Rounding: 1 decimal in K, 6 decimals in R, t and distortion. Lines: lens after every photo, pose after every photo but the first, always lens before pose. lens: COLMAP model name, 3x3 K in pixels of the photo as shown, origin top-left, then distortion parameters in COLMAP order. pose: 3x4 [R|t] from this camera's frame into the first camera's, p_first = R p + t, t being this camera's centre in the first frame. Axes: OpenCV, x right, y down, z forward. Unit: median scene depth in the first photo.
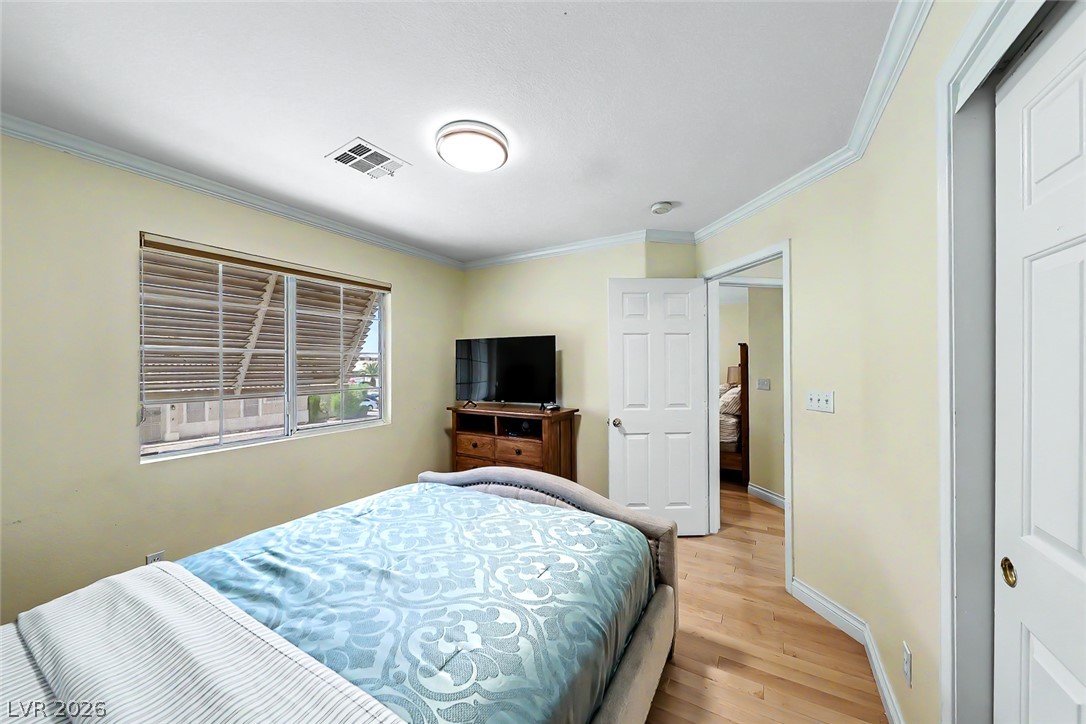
lens RADIAL K [[378.8, 0, 543.0], [0, 378.8, 362.0], [0, 0, 1]] dist [-0.000093, -0.000020]
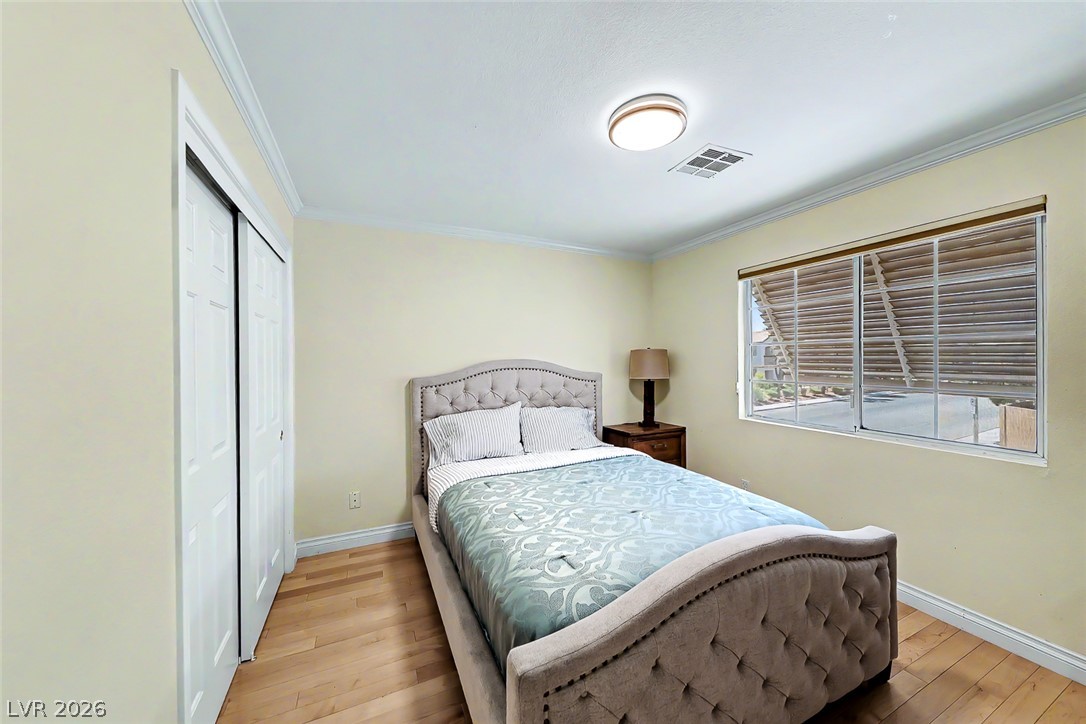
lens RADIAL K [[378.8, 0, 543.0], [0, 378.8, 362.0], [0, 0, 1]] dist [-0.000093, -0.000020]
pose [[-0.562006, 0.012522, -0.827039, 0.740409], [0.014117, 0.999885, 0.005546, 0.014251], [0.827013, -0.008559, -0.562118, 1.311748]]
